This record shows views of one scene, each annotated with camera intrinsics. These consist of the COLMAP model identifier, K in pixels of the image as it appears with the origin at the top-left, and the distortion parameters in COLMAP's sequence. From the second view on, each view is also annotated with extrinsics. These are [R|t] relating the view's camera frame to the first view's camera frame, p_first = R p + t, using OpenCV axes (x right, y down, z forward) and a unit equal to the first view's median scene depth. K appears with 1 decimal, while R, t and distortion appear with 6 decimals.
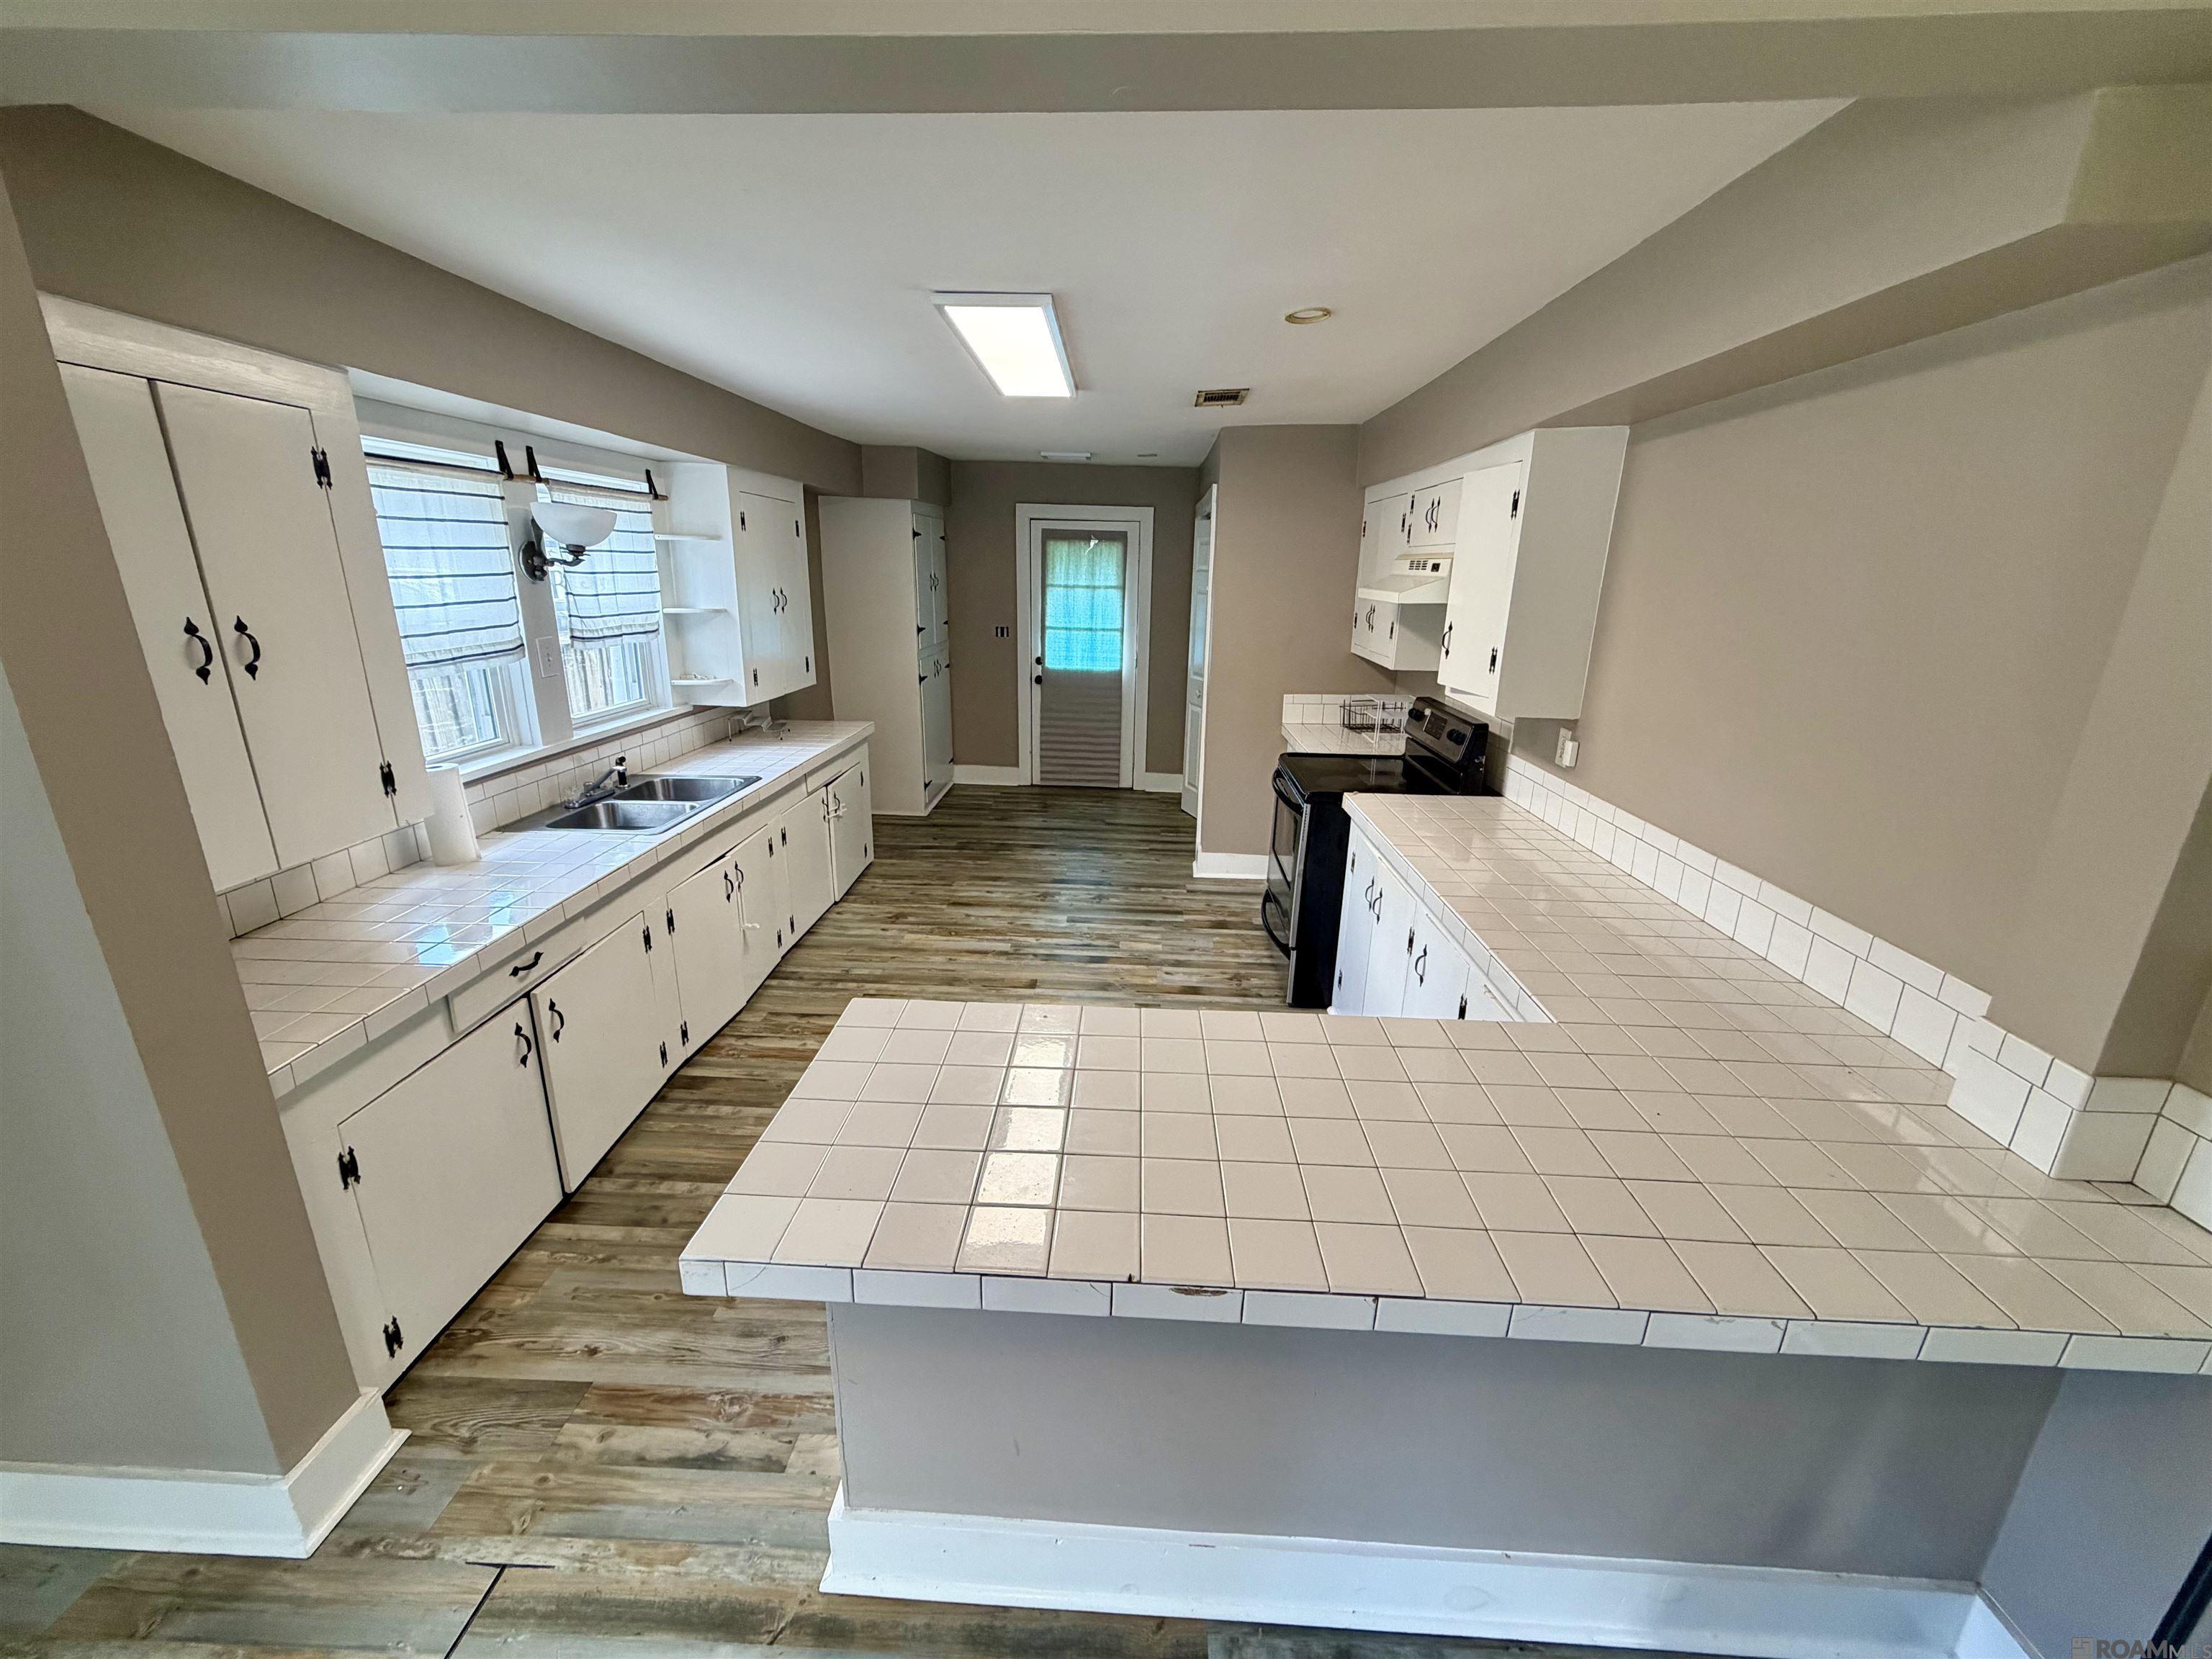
lens RADIAL K [[884.0, 0, 1106.0], [0, 884.0, 829.5], [0, 0, 1]] dist [-0.010957, 0.000252]
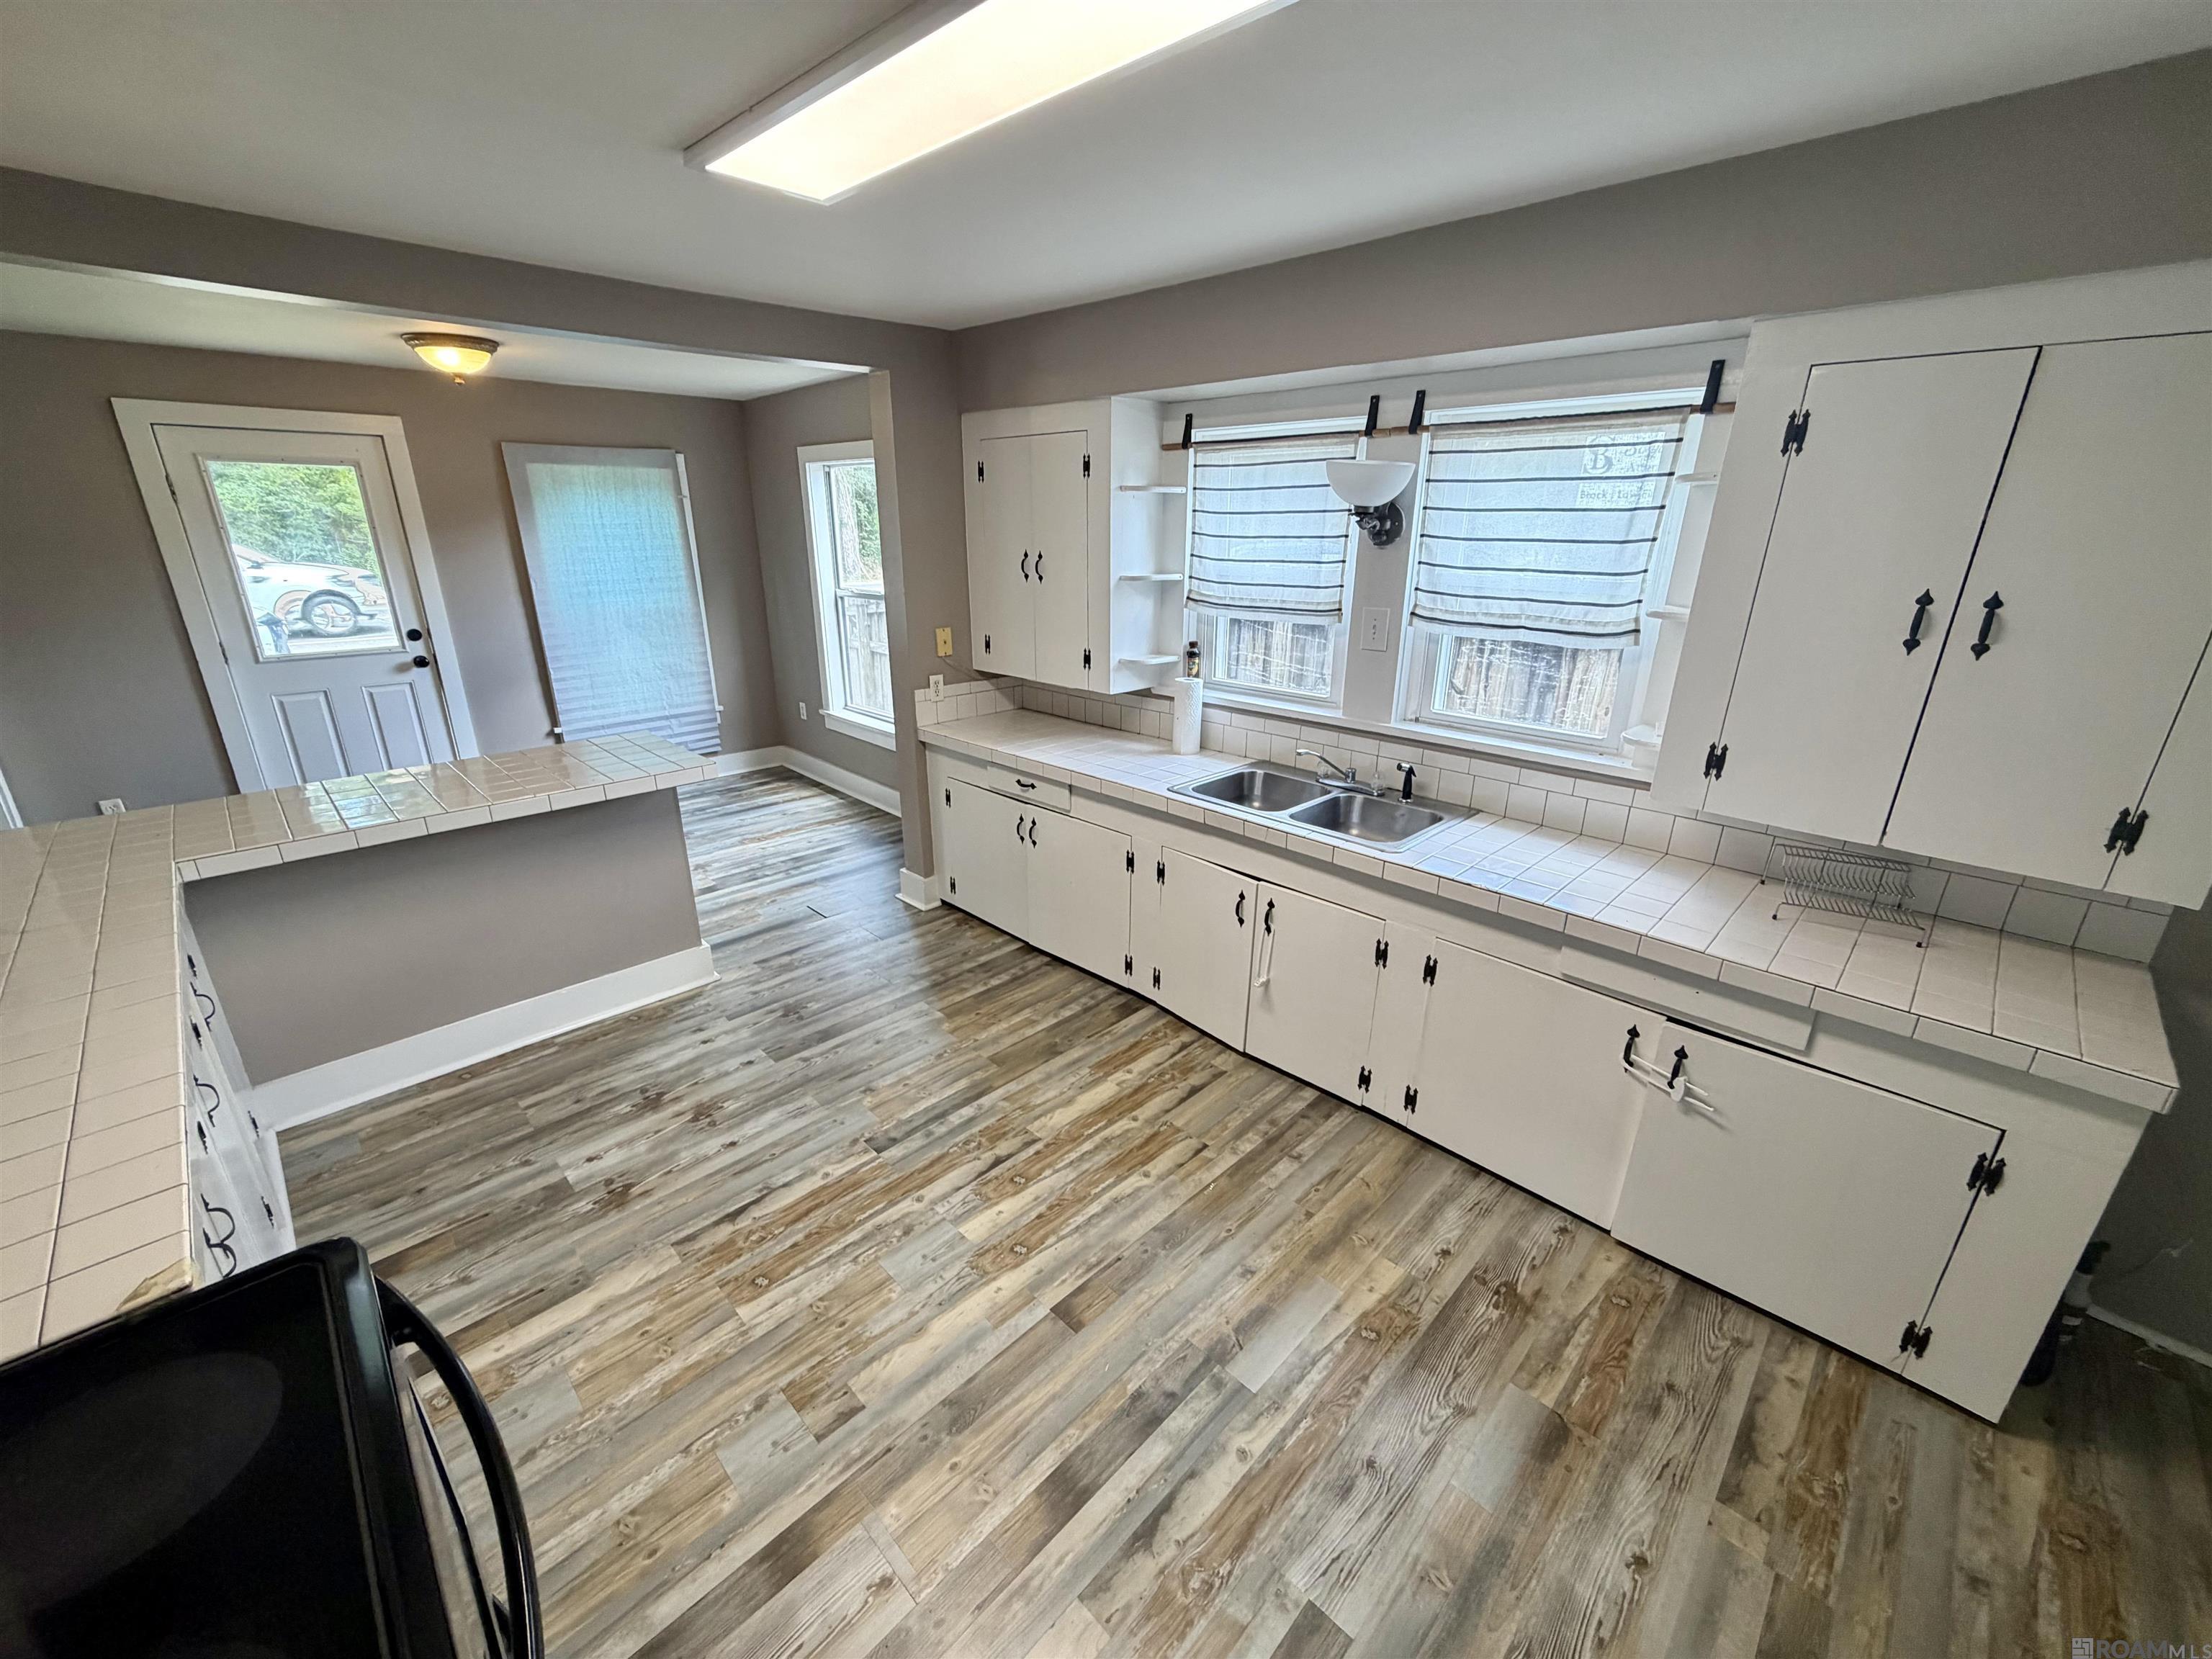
lens RADIAL K [[884.0, 0, 1106.0], [0, 884.0, 829.5], [0, 0, 1]] dist [-0.010957, 0.000252]
pose [[-0.681938, 0.219241, -0.697778, 0.224216], [-0.225538, 0.844495, 0.485758, -0.363502], [0.695768, 0.488633, -0.526446, 1.251898]]
